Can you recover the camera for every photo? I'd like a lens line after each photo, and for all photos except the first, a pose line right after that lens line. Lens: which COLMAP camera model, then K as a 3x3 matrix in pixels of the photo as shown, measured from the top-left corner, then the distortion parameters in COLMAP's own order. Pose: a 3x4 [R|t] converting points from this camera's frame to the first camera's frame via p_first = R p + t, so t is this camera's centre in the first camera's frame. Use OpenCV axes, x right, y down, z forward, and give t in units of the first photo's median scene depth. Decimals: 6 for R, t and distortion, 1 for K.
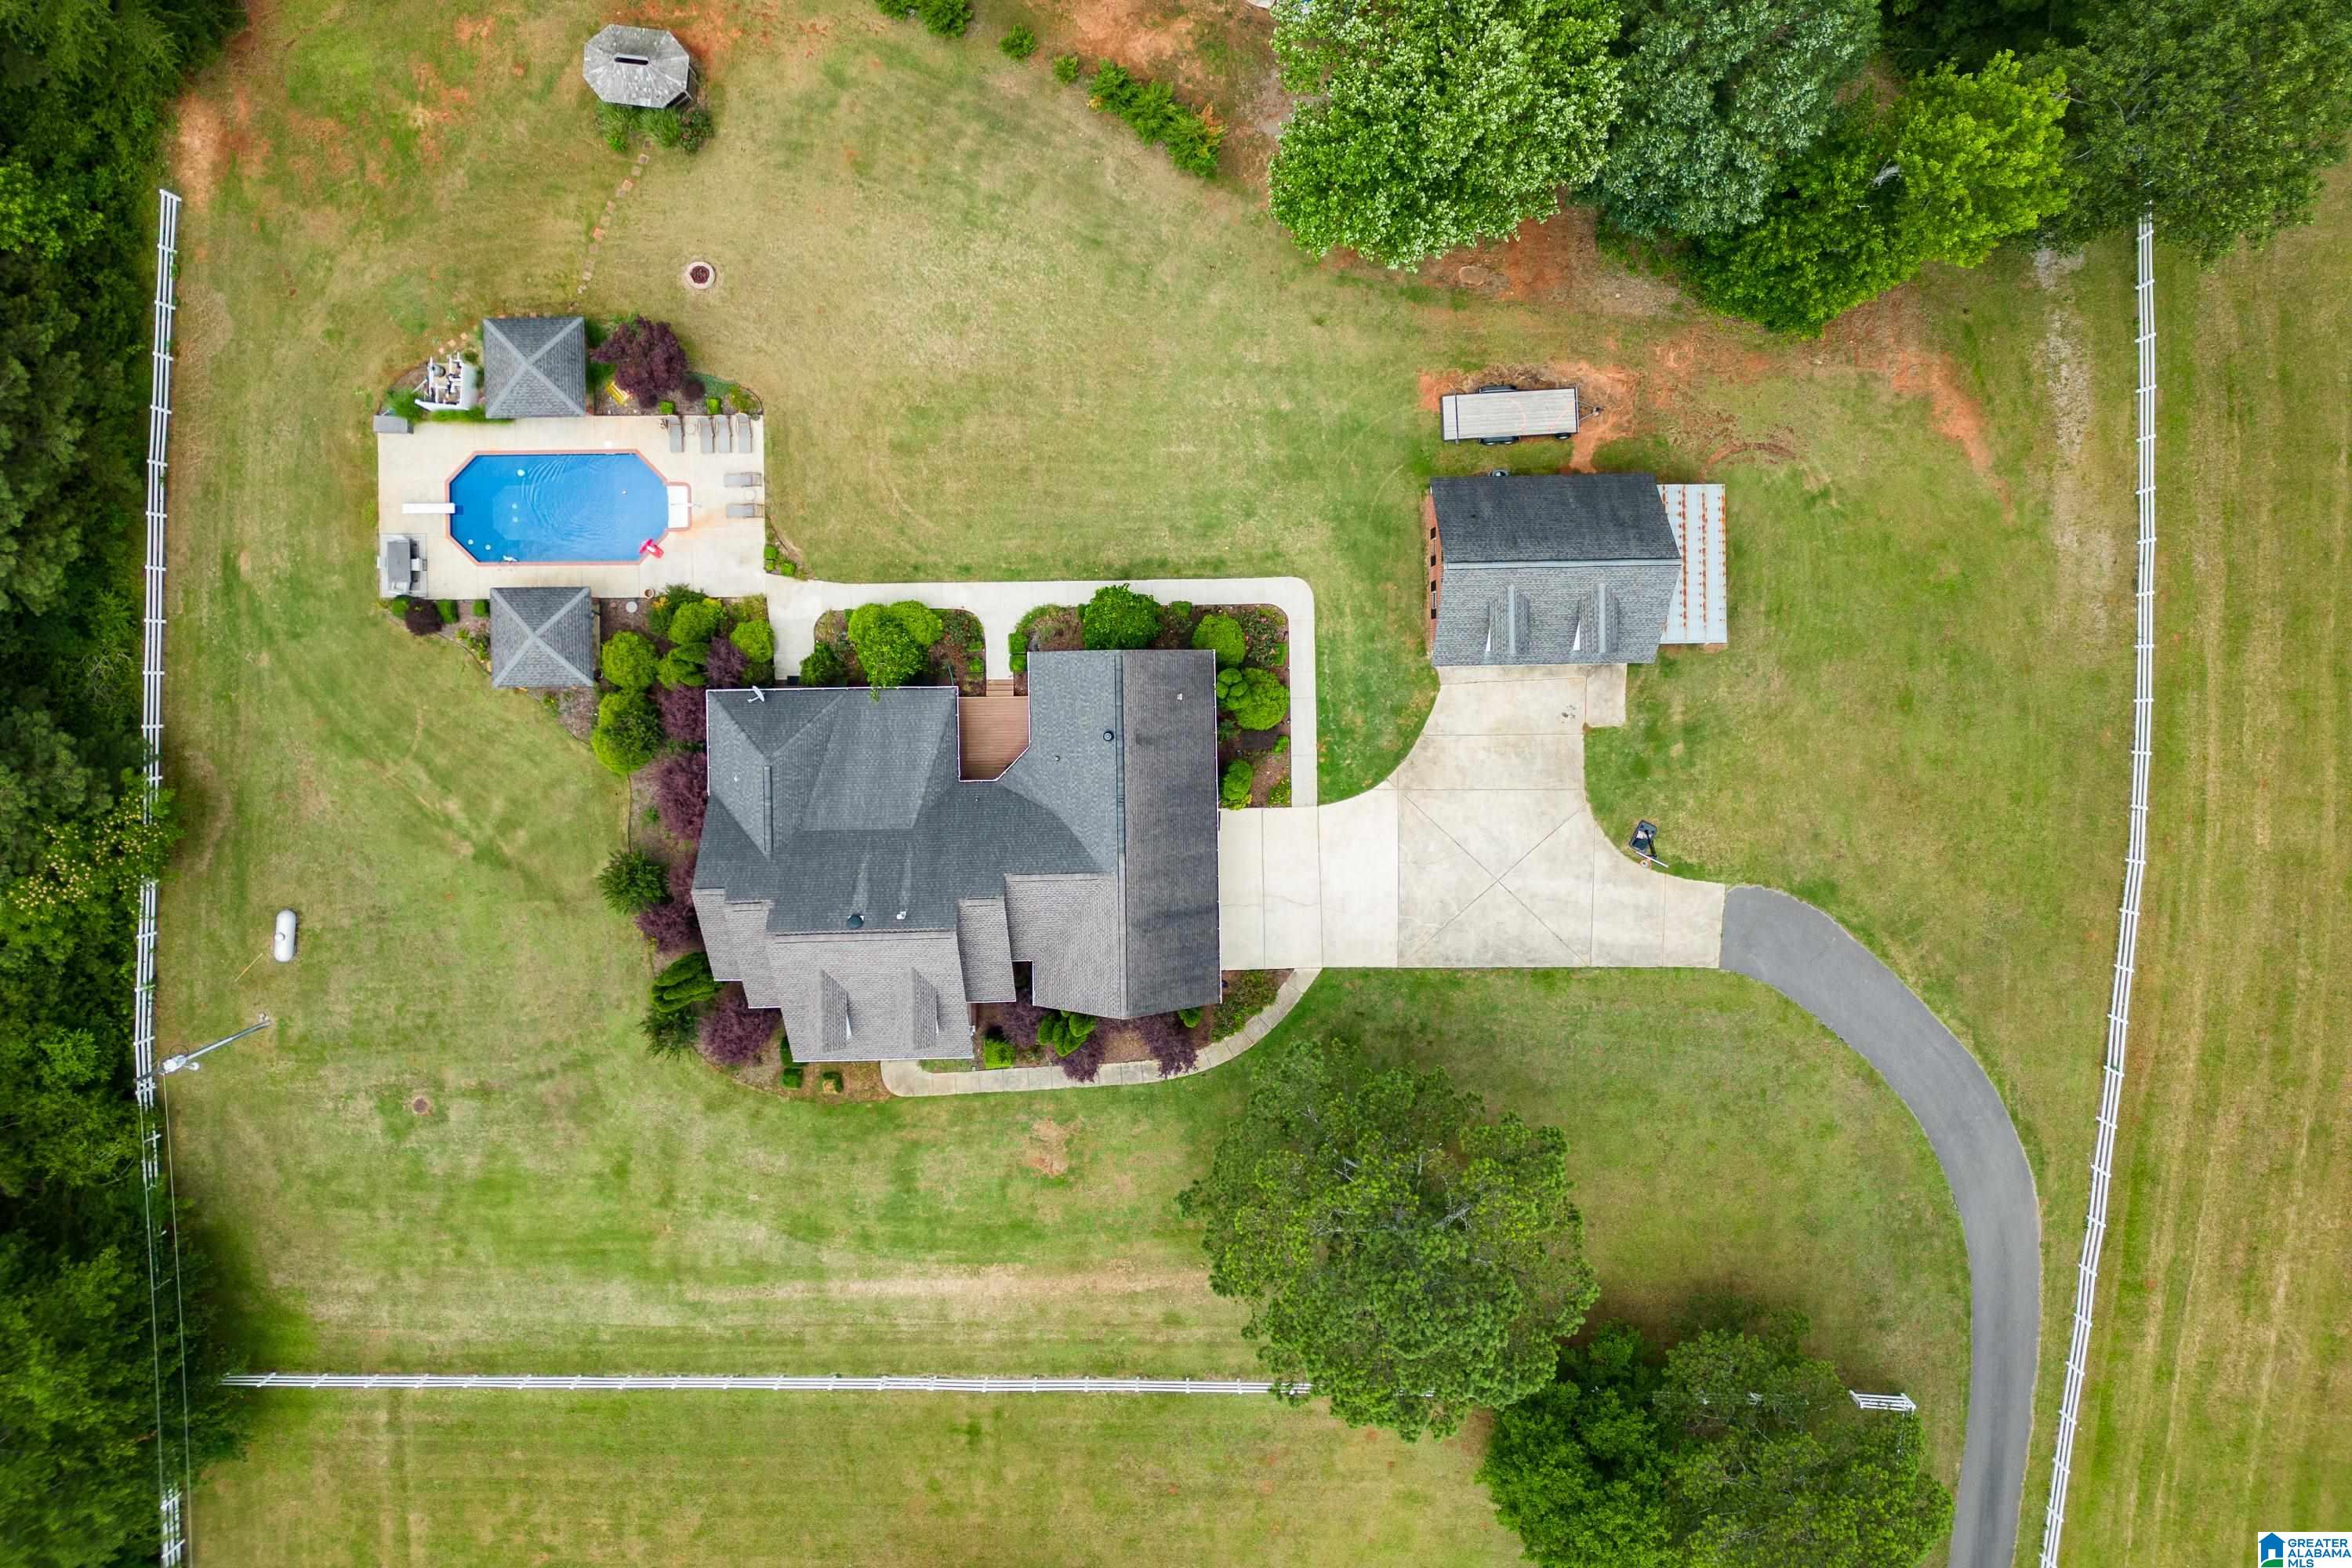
lens RADIAL K [[1657.4, 0, 1165.8], [0, 1657.4, 757.7], [0, 0, 1]] dist [0.072621, -0.074152]
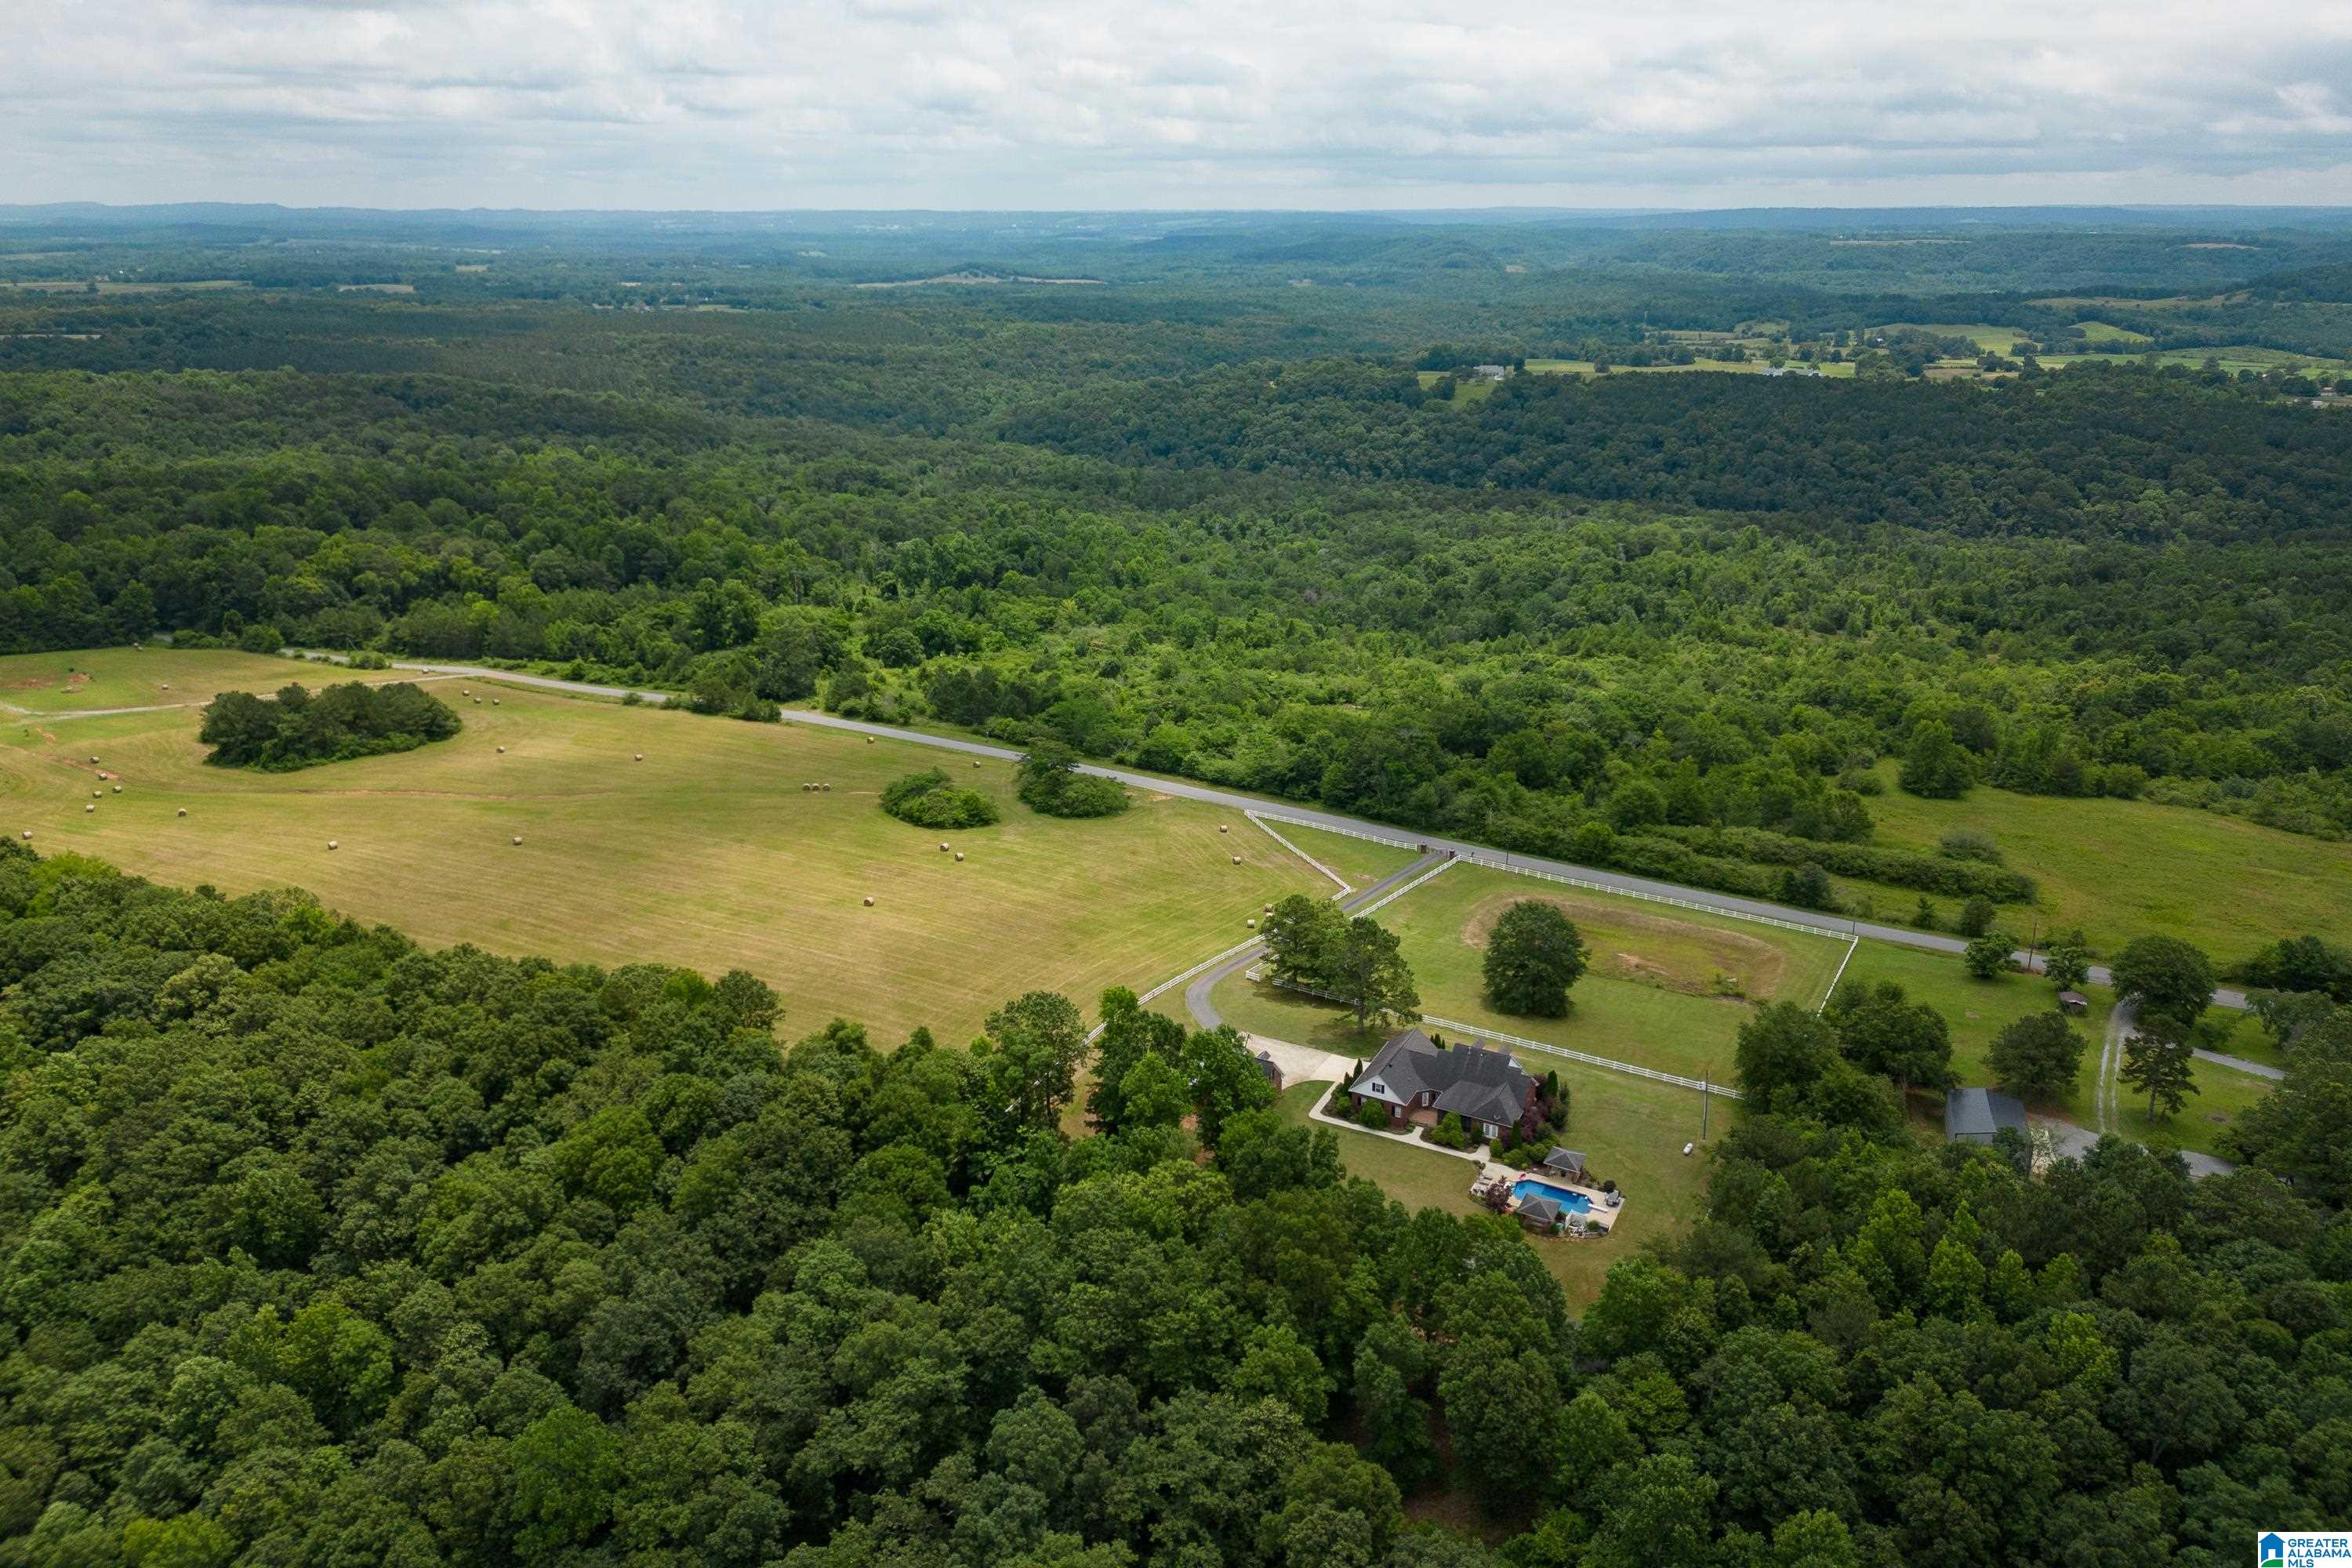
lens RADIAL K [[1659.6, 0, 1166.6], [0, 1659.6, 725.3], [0, 0, 1]] dist [0.069732, -0.074252]
pose [[-0.877378, -0.136007, 0.460119, -0.958349], [0.479595, -0.276574, 0.832764, -2.500381], [0.013995, 0.951320, 0.307888, -0.581708]]
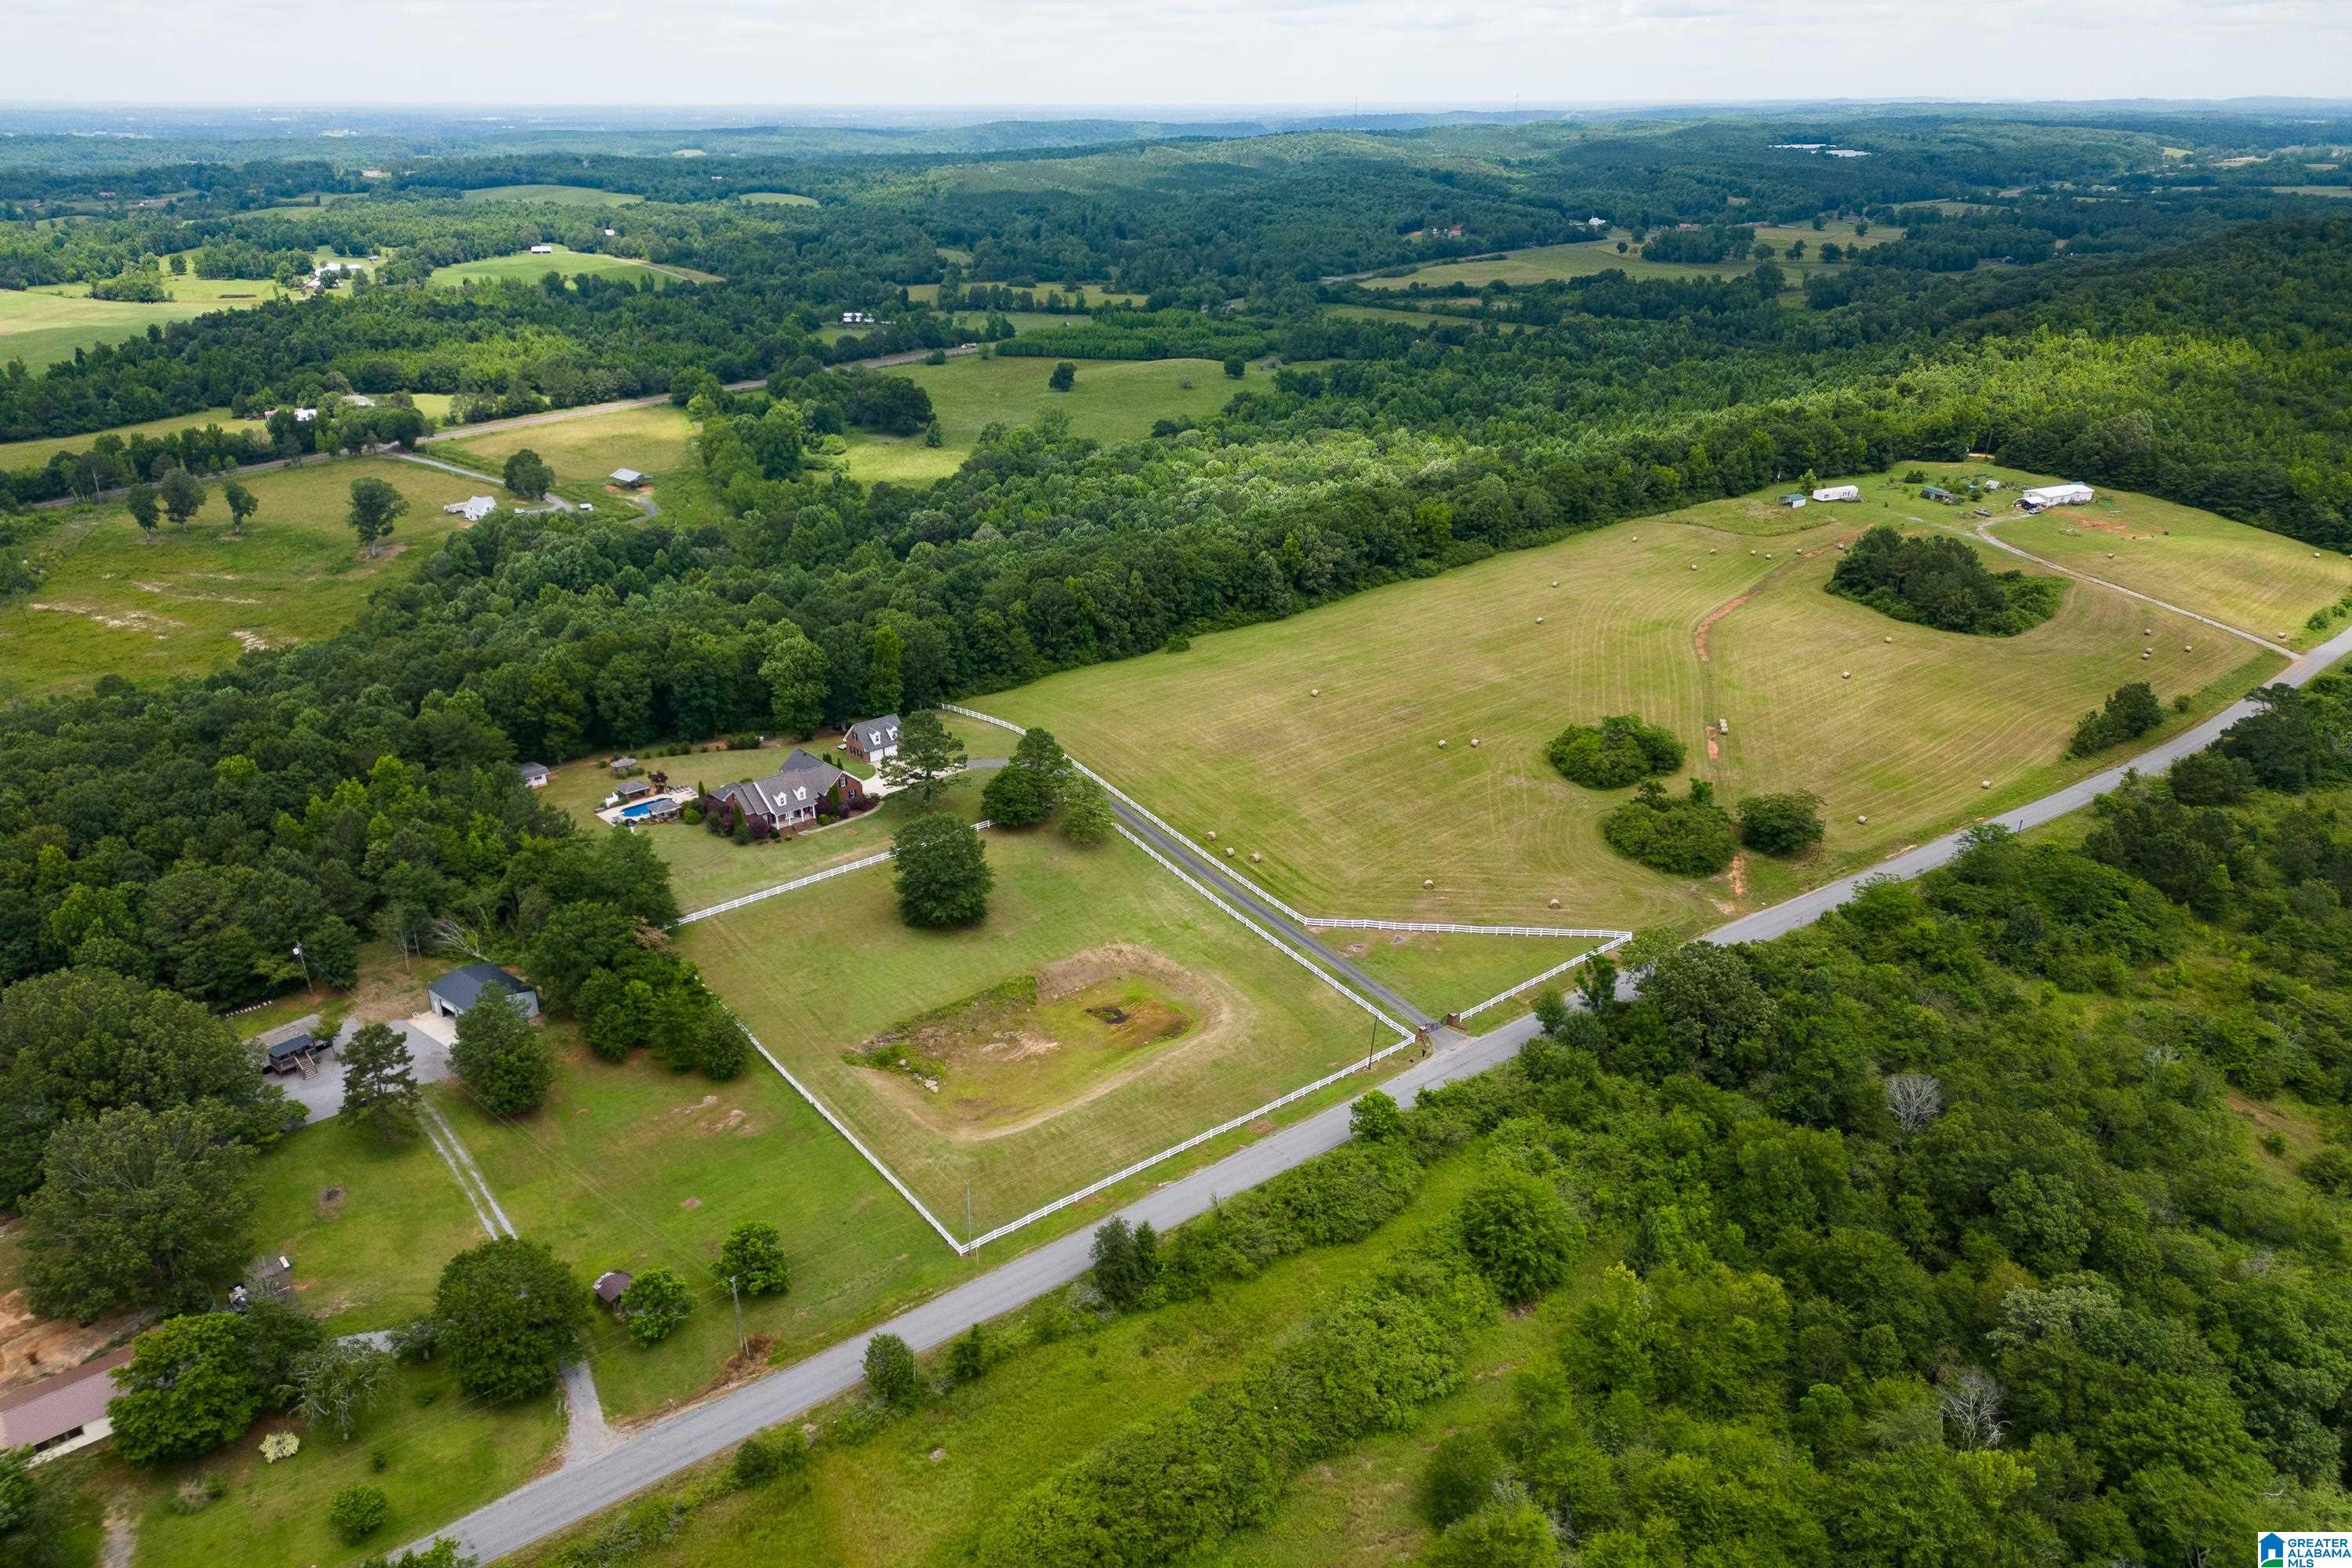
lens RADIAL K [[1648.3, 0, 1176.0], [0, 1648.3, 784.0], [0, 0, 1]] dist [0.092512, -0.118416]
pose [[0.748658, -0.242802, 0.616894, -1.792826], [0.662954, 0.271860, -0.697556, 3.291944], [0.001659, 0.931203, 0.364497, -0.442033]]
